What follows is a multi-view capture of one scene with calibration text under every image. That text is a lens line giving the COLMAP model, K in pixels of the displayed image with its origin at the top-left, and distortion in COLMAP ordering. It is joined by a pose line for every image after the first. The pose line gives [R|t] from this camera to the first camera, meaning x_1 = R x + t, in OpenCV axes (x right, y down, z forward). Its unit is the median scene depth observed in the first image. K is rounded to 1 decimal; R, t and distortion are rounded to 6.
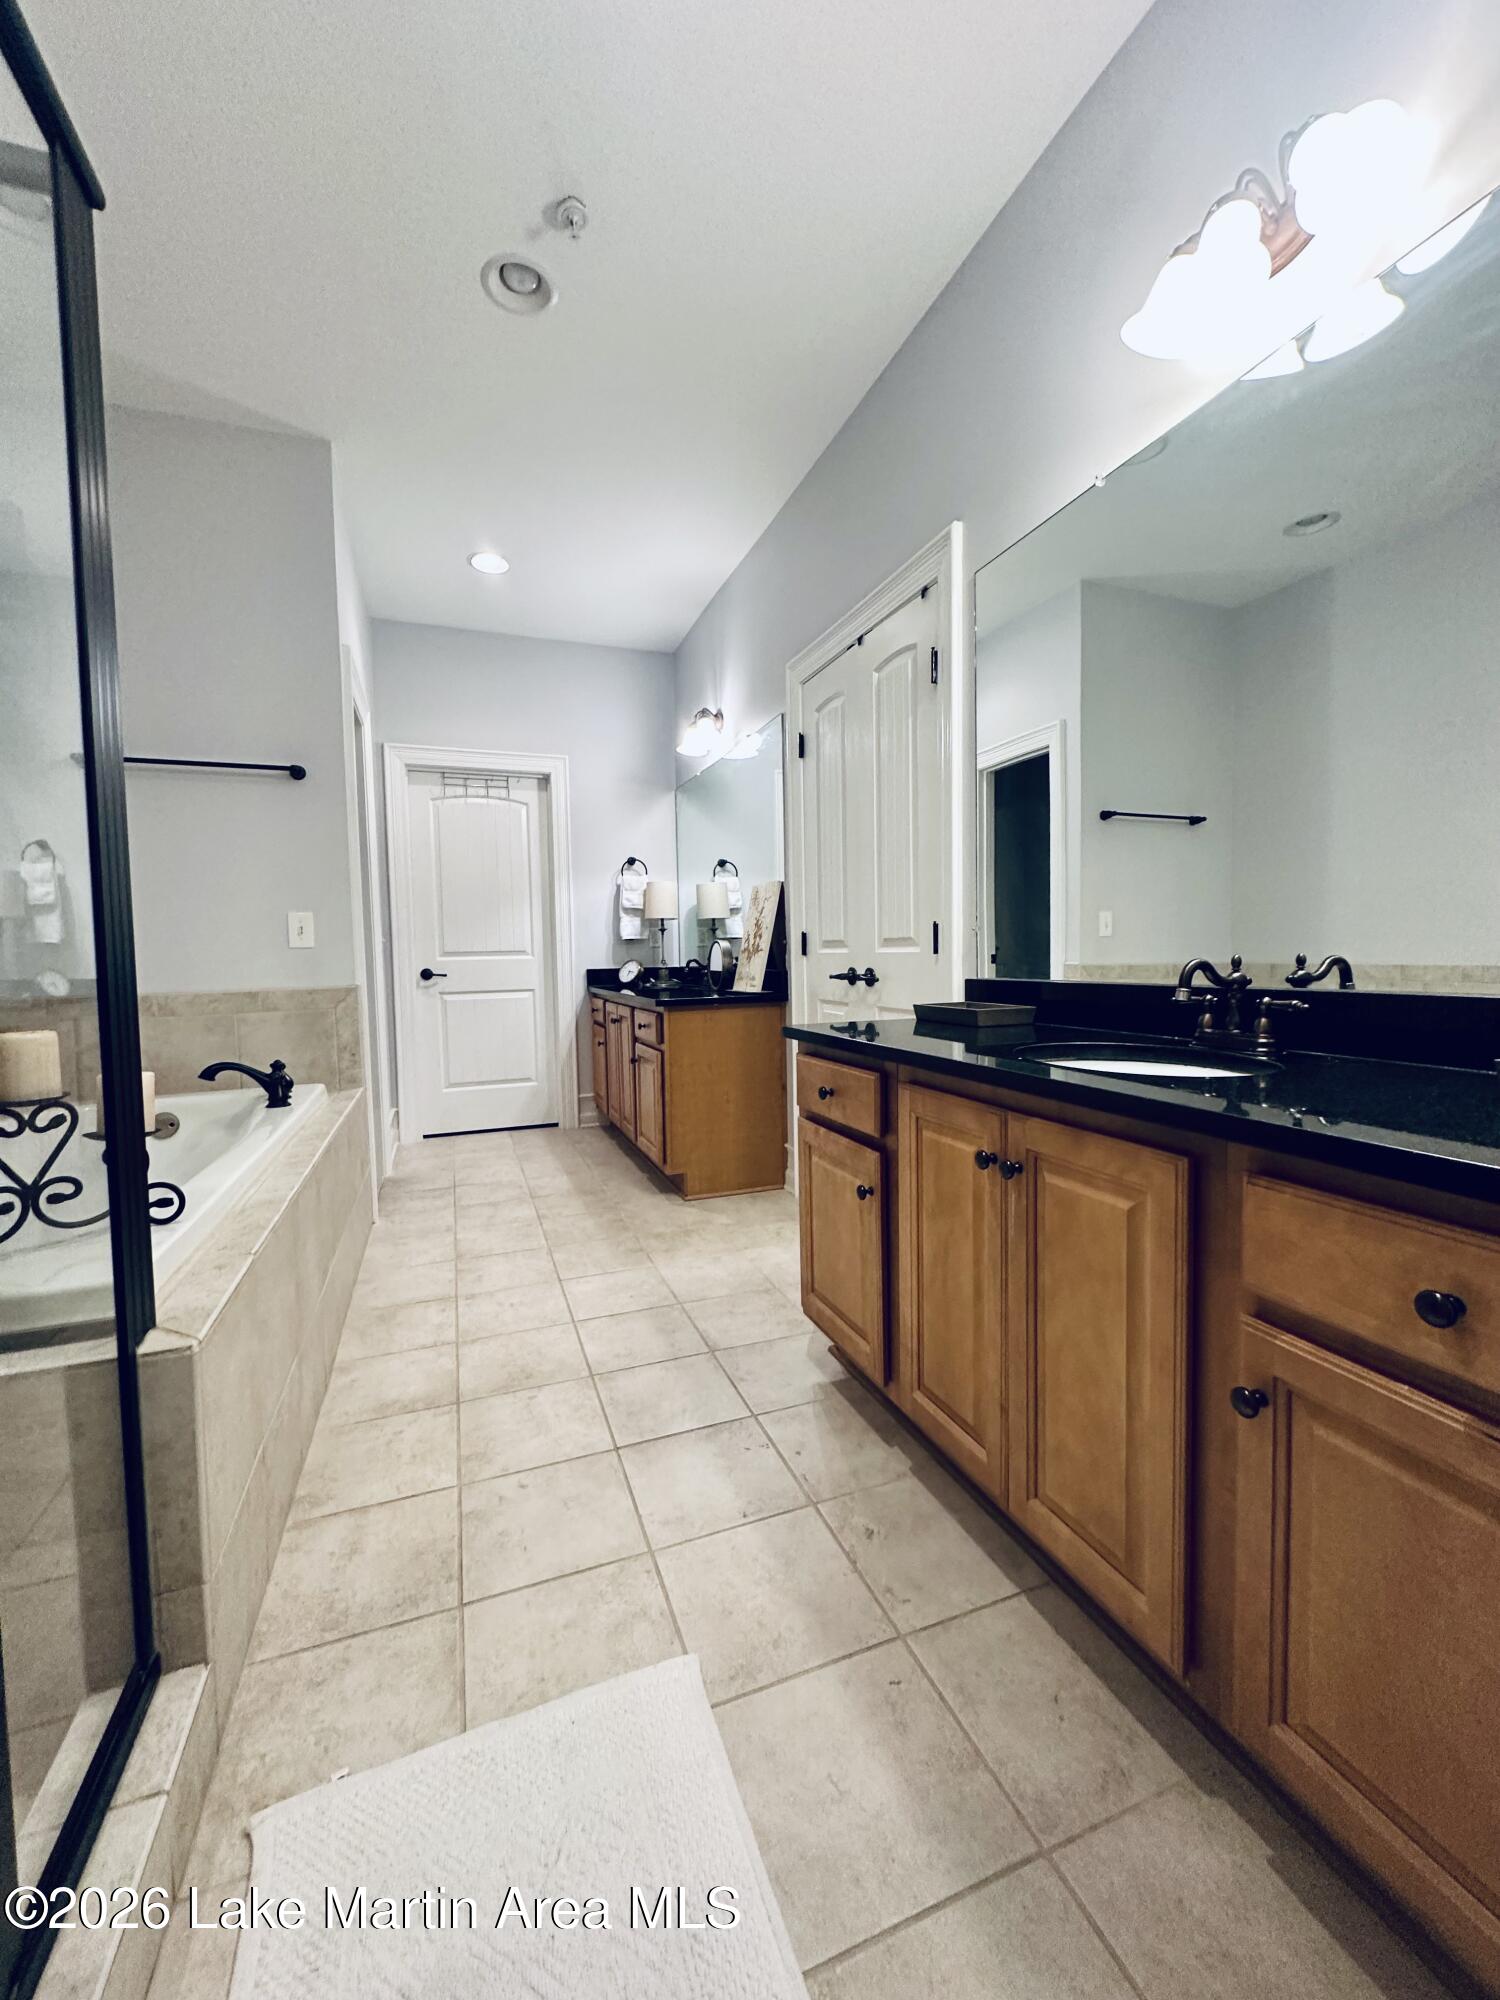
lens RADIAL K [[804.5, 0, 744.1], [0, 804.5, 997.3], [0, 0, 1]] dist [0.000937, 0.000069]
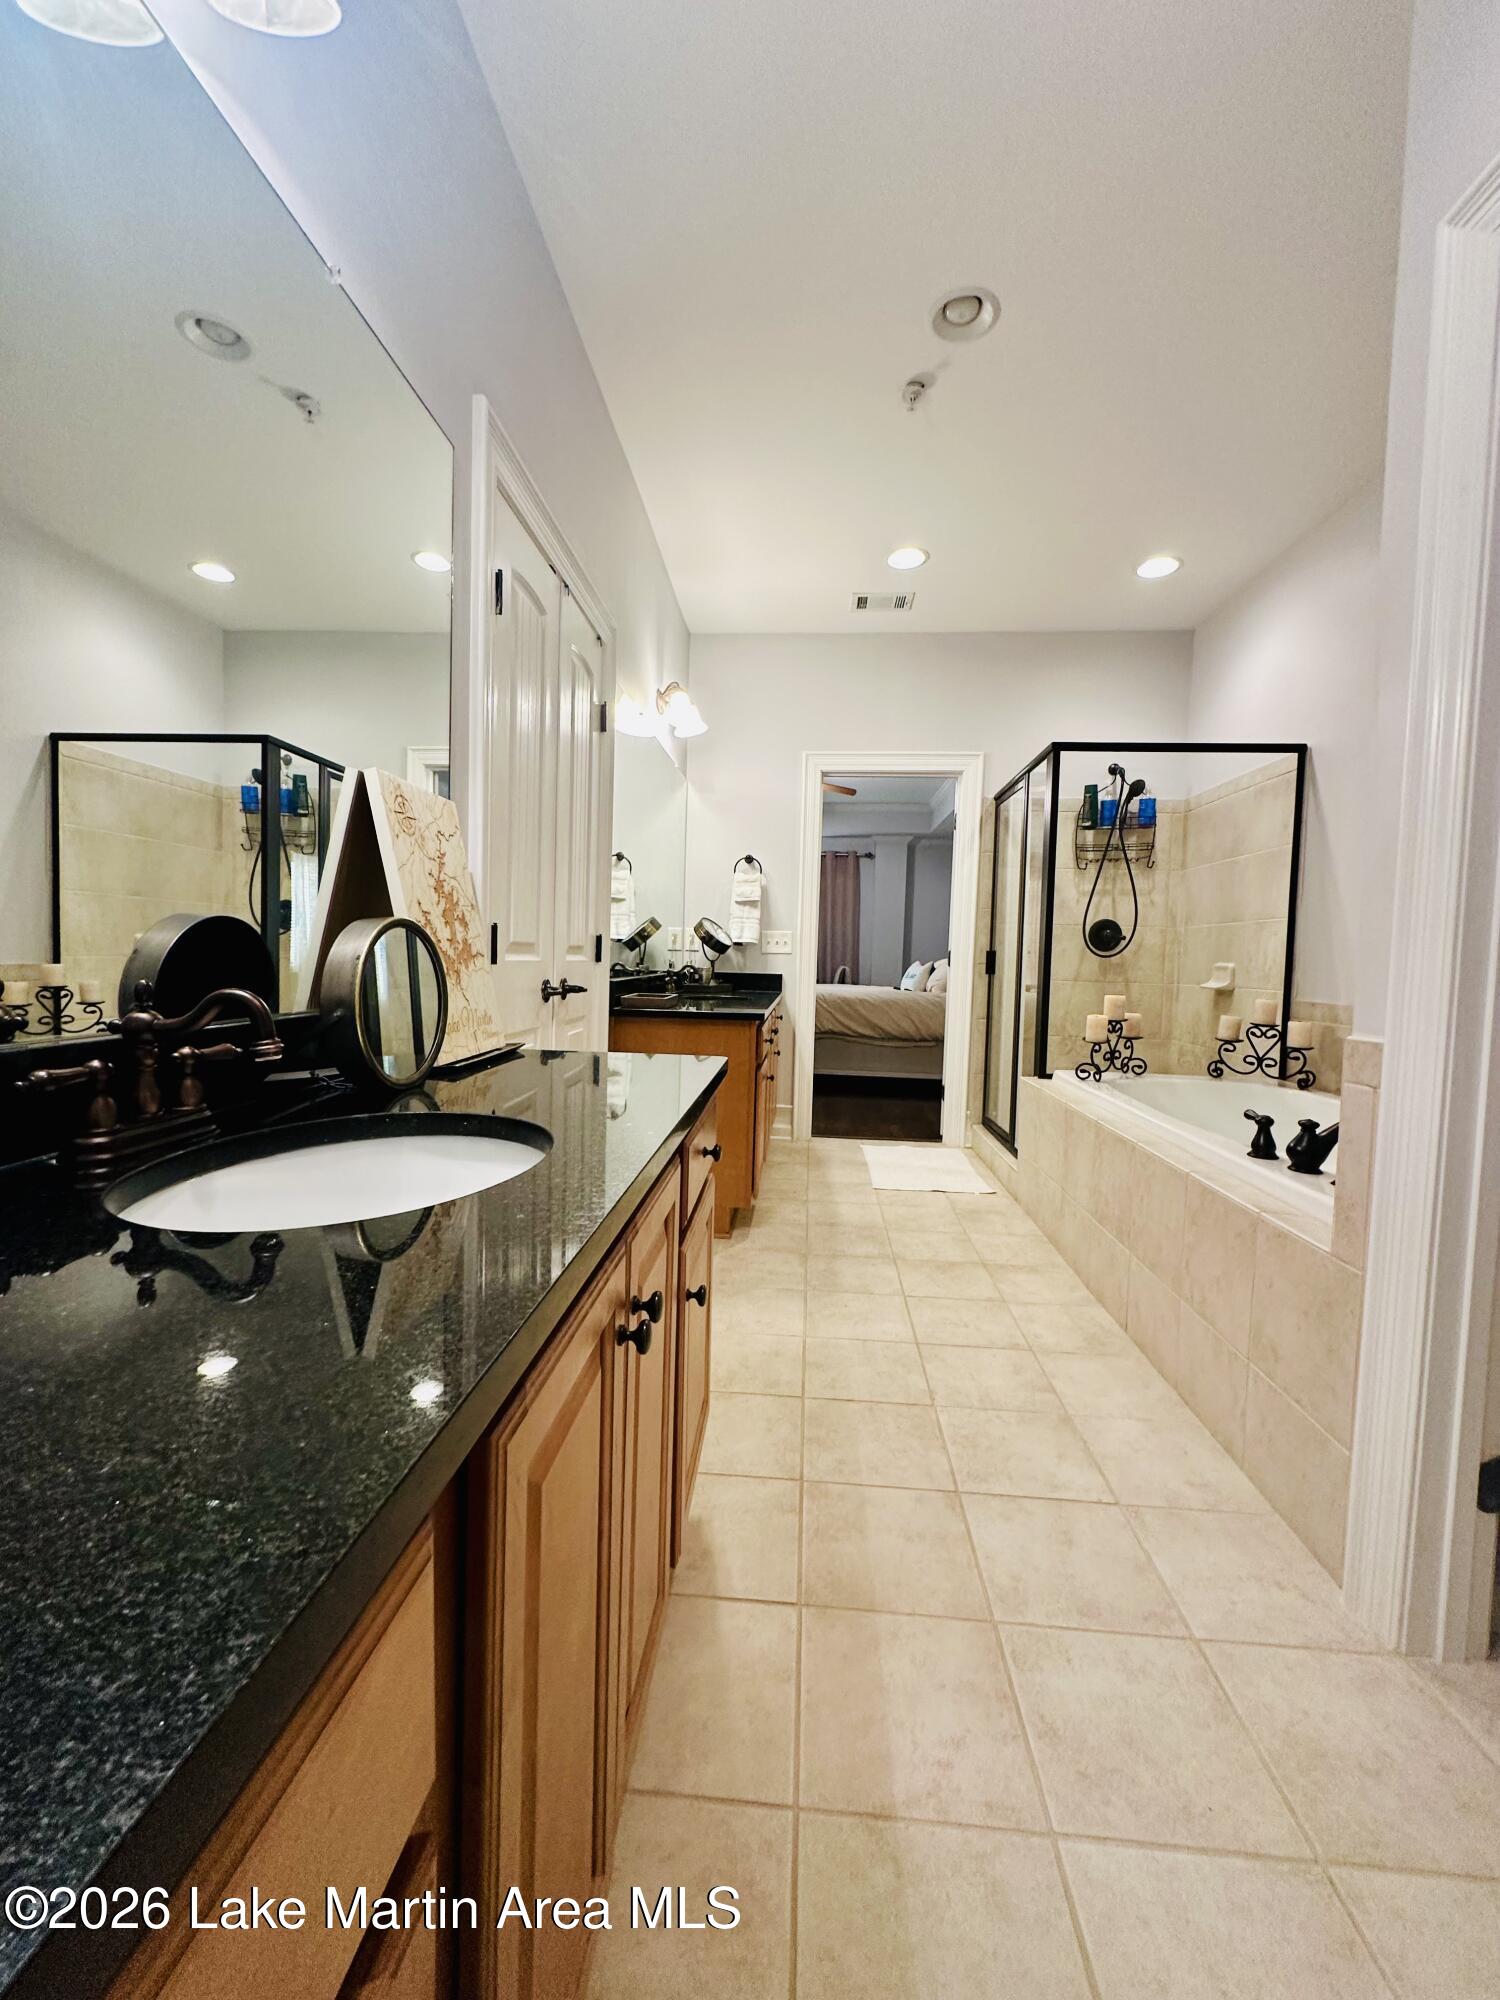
lens RADIAL K [[804.5, 0, 743.1], [0, 804.5, 993.9], [0, 0, 1]] dist [0.000937, 0.000069]
pose [[-0.907123, -0.028422, 0.419904, -0.484292], [0.011598, 0.995650, 0.092448, -0.124010], [-0.420705, 0.088732, -0.902848, 2.147652]]
